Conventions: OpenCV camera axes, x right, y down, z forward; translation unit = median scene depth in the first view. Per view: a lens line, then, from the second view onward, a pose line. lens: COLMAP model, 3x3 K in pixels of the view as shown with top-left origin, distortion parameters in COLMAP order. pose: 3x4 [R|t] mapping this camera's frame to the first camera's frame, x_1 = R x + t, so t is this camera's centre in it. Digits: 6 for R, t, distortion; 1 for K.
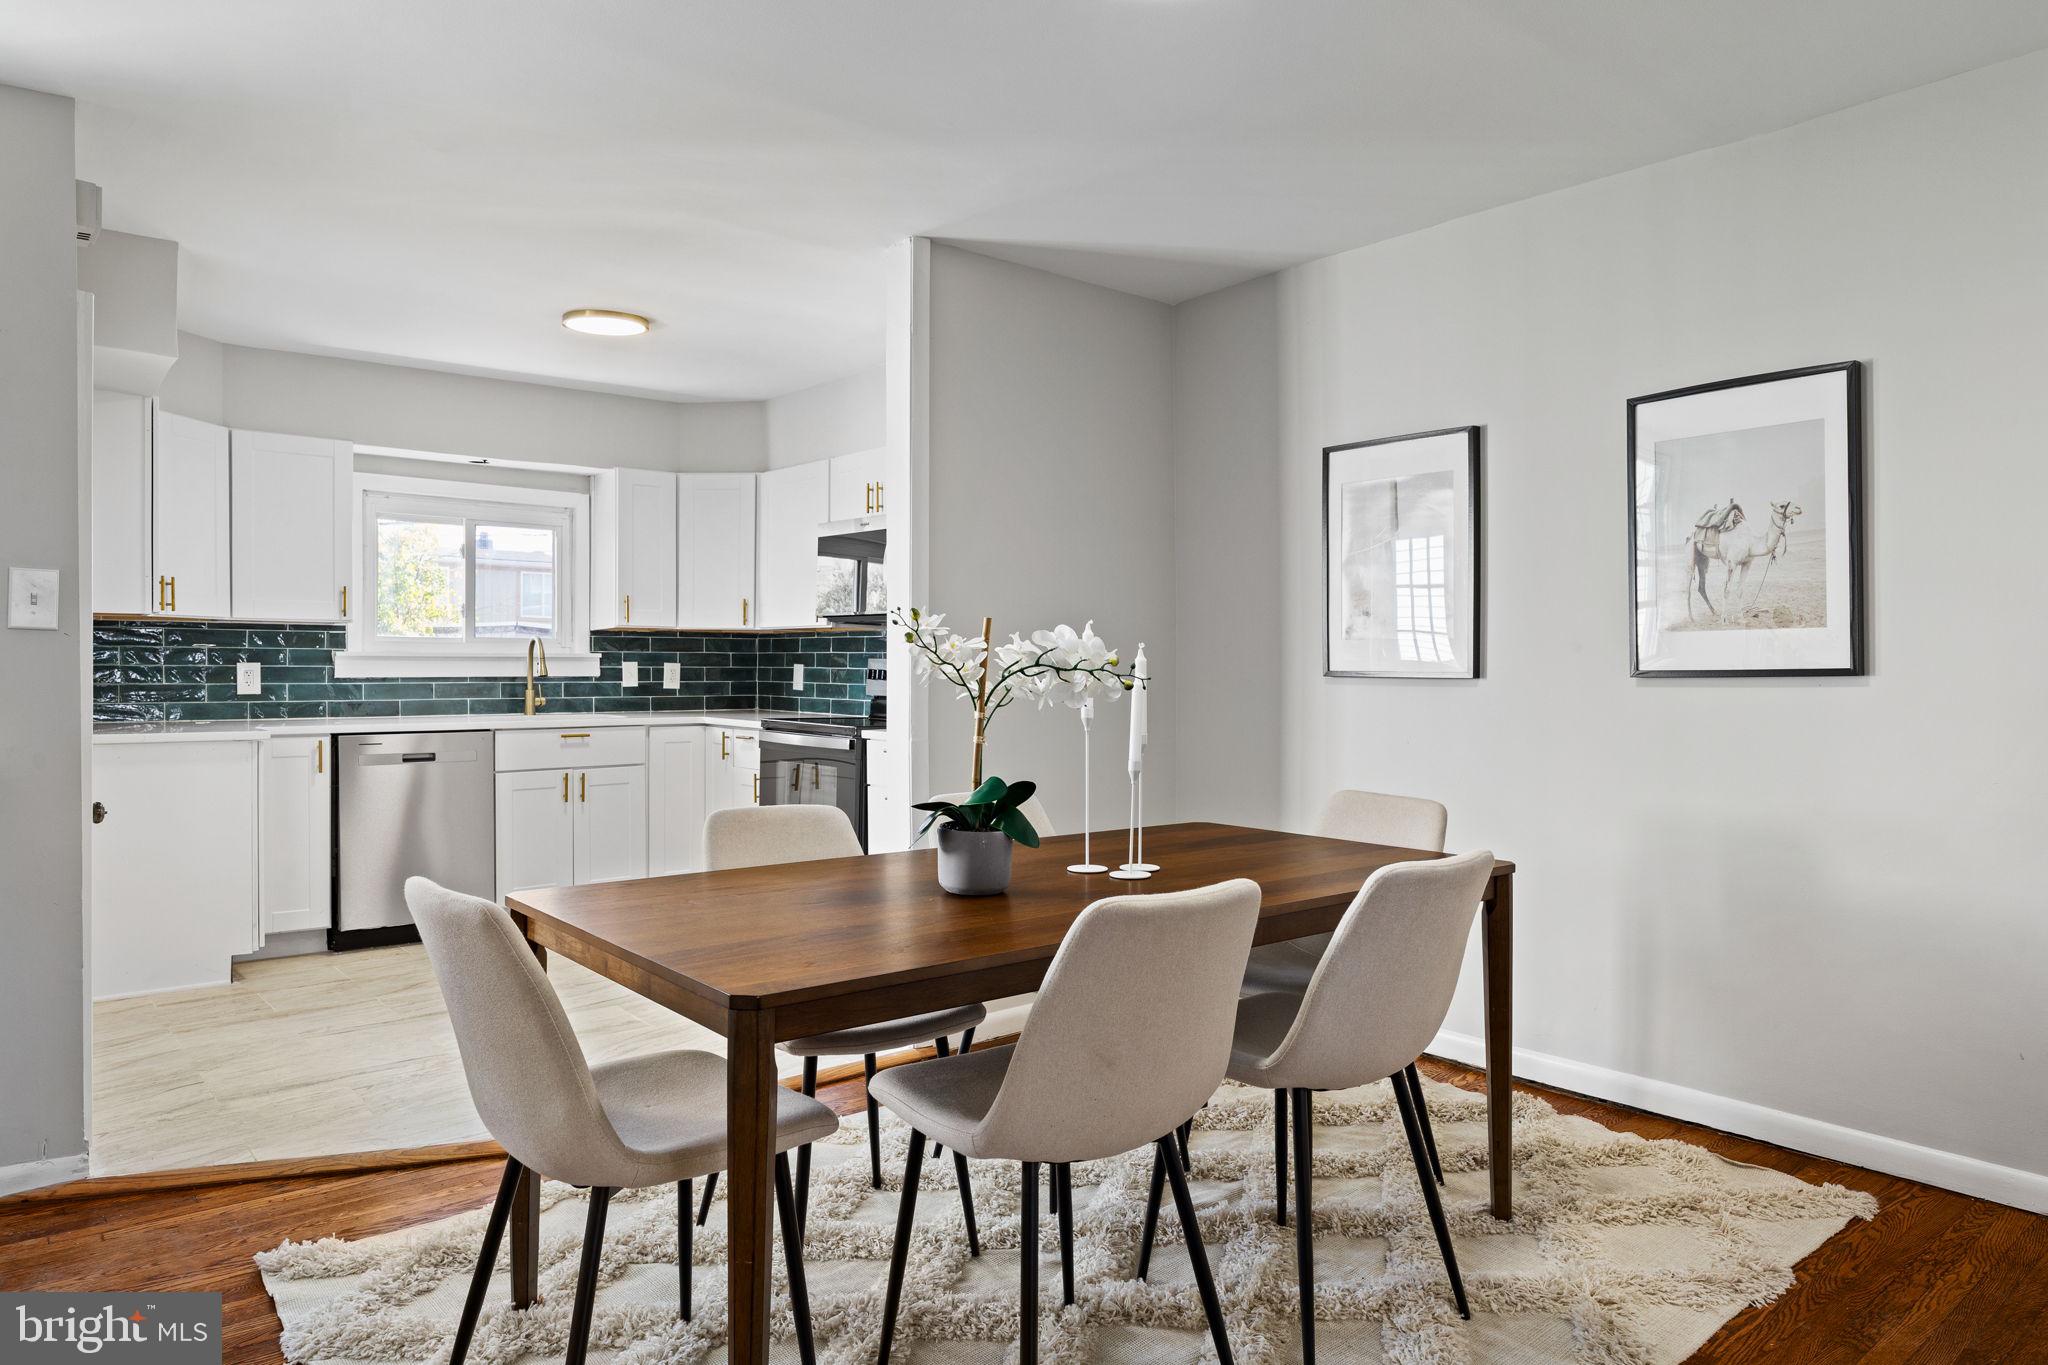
lens RADIAL K [[1319.4, 0, 1026.5], [0, 1319.4, 686.1], [0, 0, 1]] dist [0.004951, 0.002286]
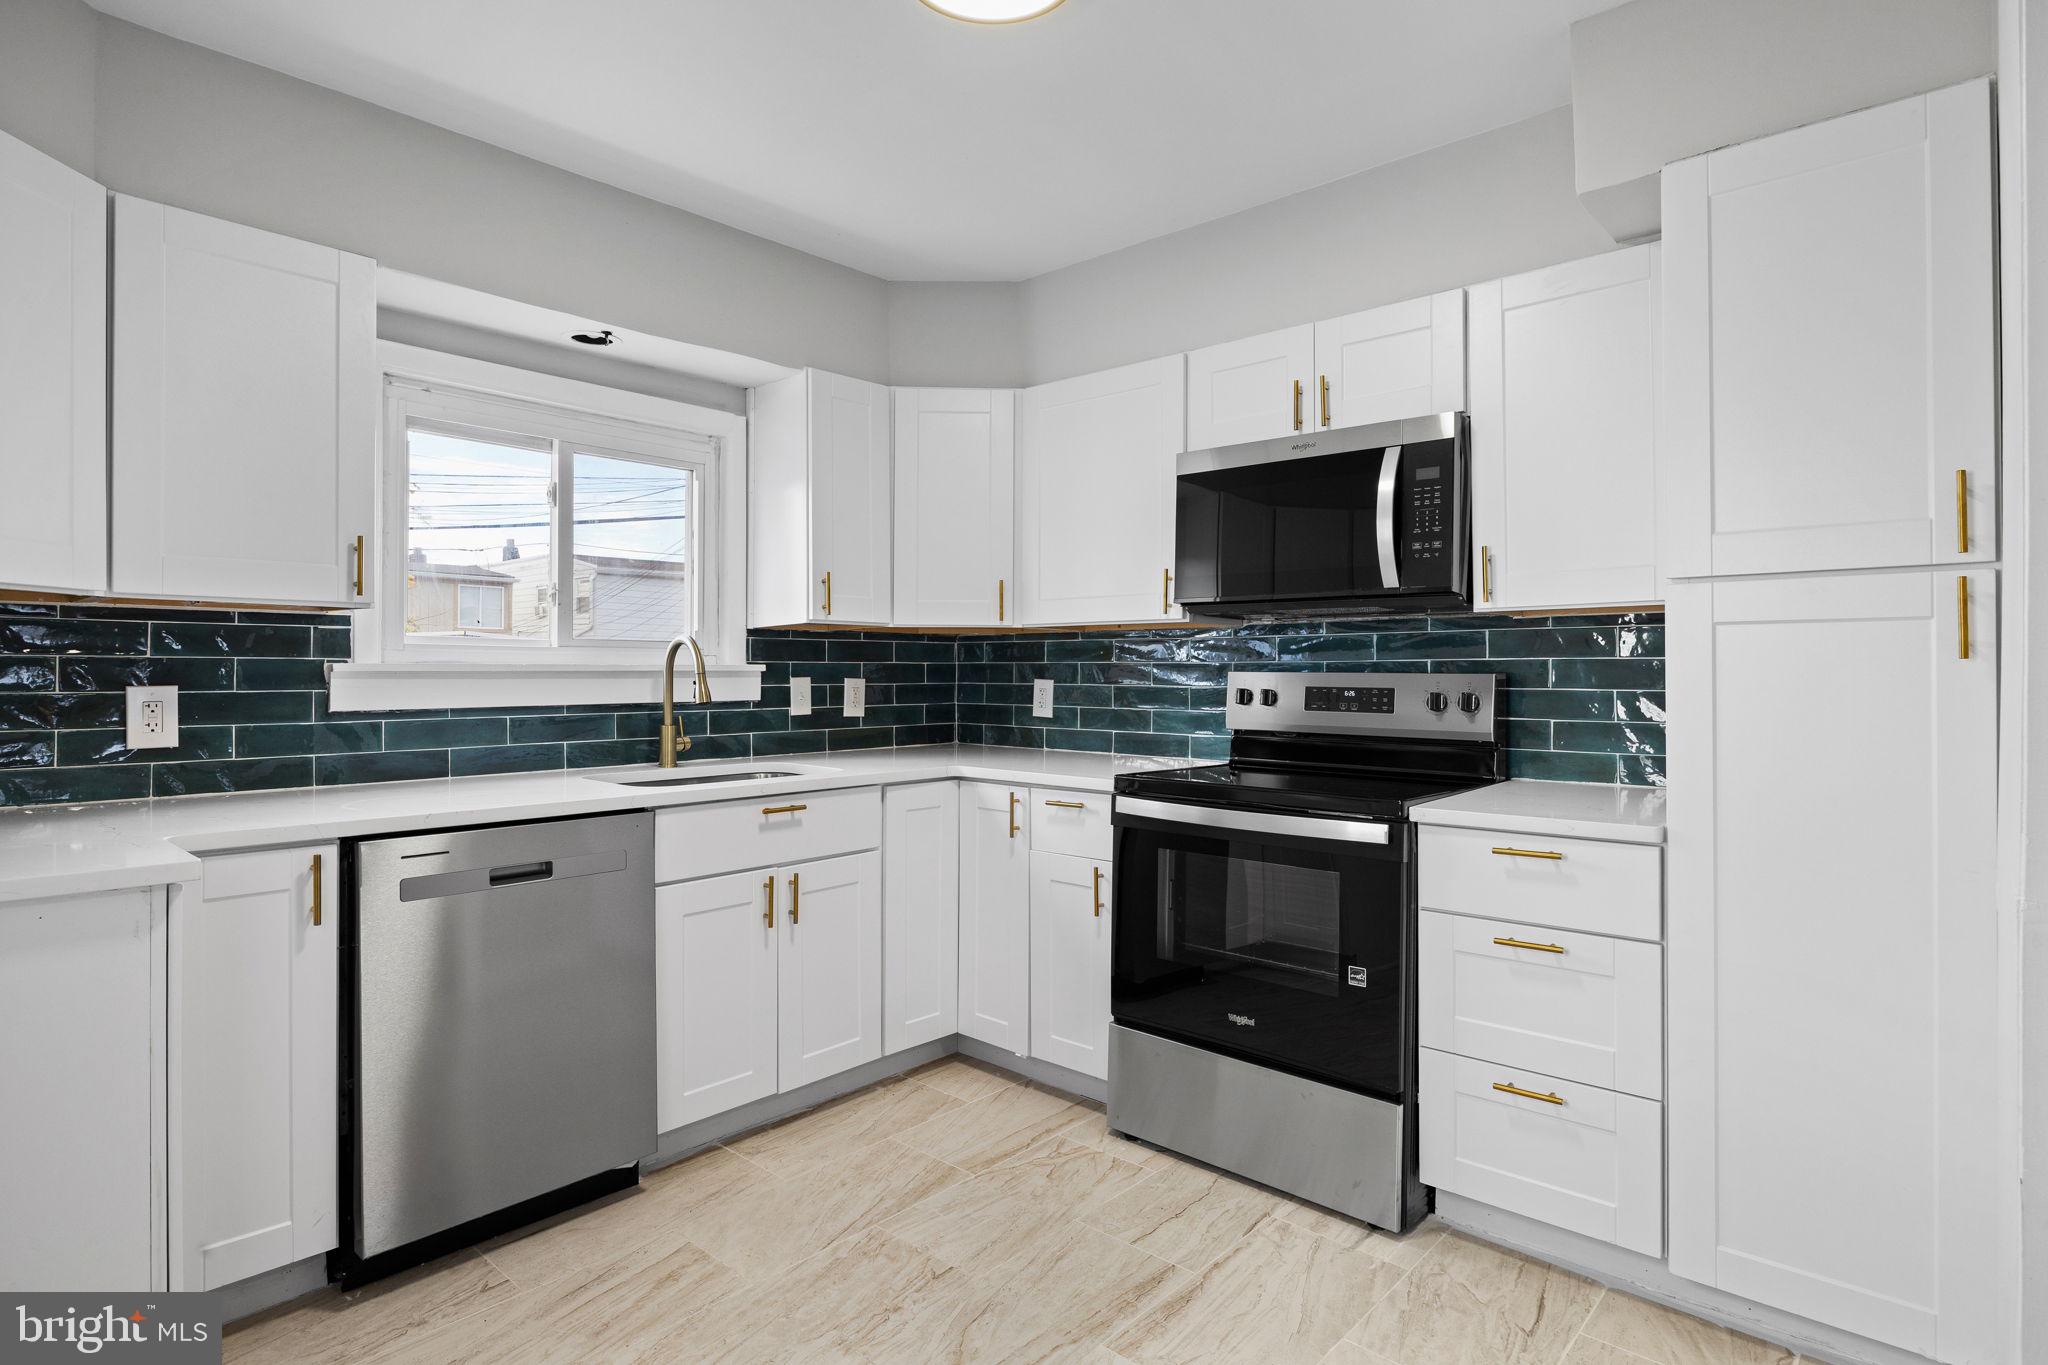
lens RADIAL K [[1068.9, 0, 1023.2], [0, 1068.9, 666.8], [0, 0, 1]] dist [0.002448, -0.001021]
pose [[0.990278, -0.004142, 0.139039, -0.283062], [0.006928, 0.999785, -0.019565, -0.013275], [-0.138928, 0.020338, 0.990094, 0.491911]]
